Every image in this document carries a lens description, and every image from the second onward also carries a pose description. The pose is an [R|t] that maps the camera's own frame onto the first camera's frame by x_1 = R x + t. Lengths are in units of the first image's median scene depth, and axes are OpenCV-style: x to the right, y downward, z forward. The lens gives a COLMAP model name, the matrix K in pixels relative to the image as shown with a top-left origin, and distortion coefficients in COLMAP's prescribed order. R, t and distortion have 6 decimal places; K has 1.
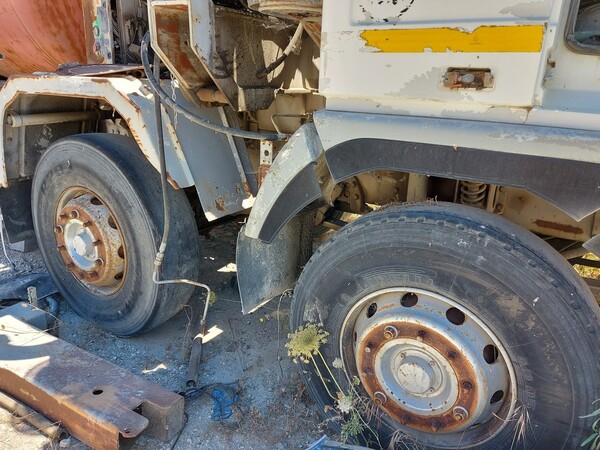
lens RADIAL K [[433.9, 0, 300.3], [0, 433.9, 230.7], [0, 0, 1]] dist [0.046948, -0.041604]
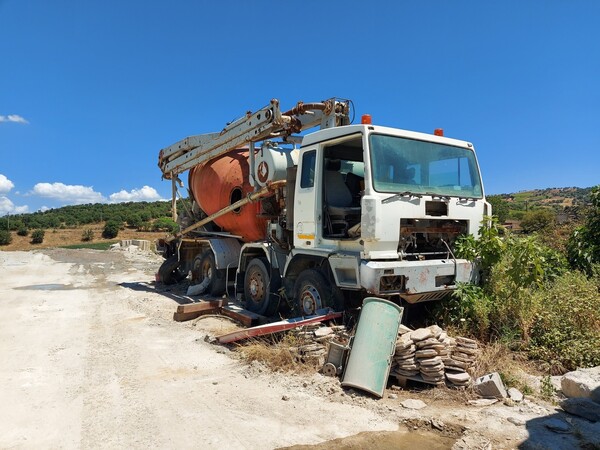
lens RADIAL K [[433.9, 0, 298.8], [0, 433.9, 225.3], [0, 0, 1]] dist [0.046948, -0.041604]
pose [[0.897538, -0.035793, -0.439482, 2.343841], [-0.119050, 0.940014, -0.319690, 1.080938], [0.424561, 0.339254, 0.839437, -3.328589]]
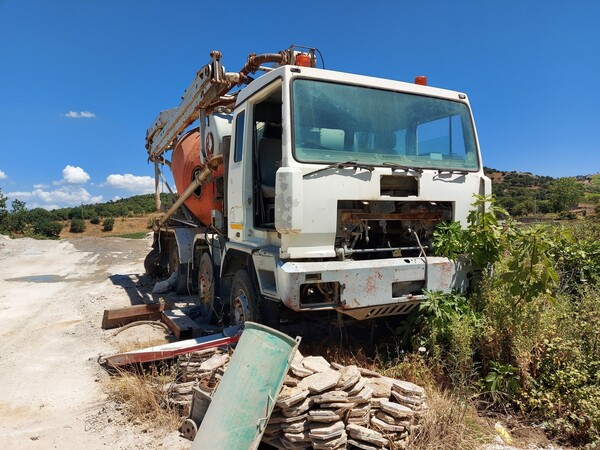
lens RADIAL K [[433.9, 0, 300.2], [0, 433.9, 229.0], [0, 0, 1]] dist [0.046948, -0.041604]
pose [[0.834762, -0.022452, -0.550154, 2.768516], [-0.149848, 0.952192, -0.266227, 0.562717], [0.529829, 0.304675, 0.791489, -1.806240]]
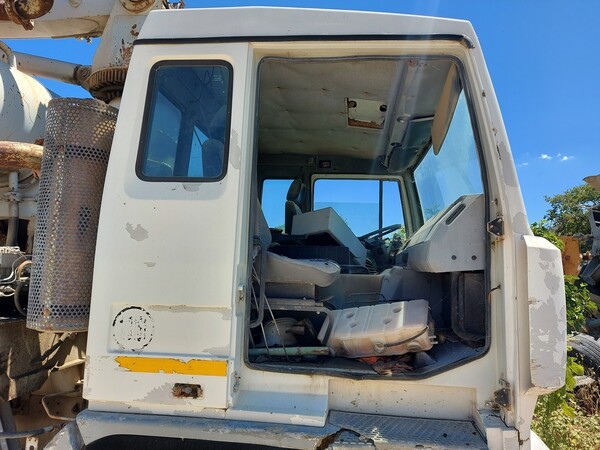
lens RADIAL K [[433.9, 0, 302.6], [0, 433.9, 227.1], [0, 0, 1]] dist [0.046948, -0.041604]
pose [[0.905635, 0.041303, 0.422042, 0.063131], [0.140743, 0.909555, -0.391025, -0.175181], [-0.400021, 0.413525, 0.817912, -0.537341]]
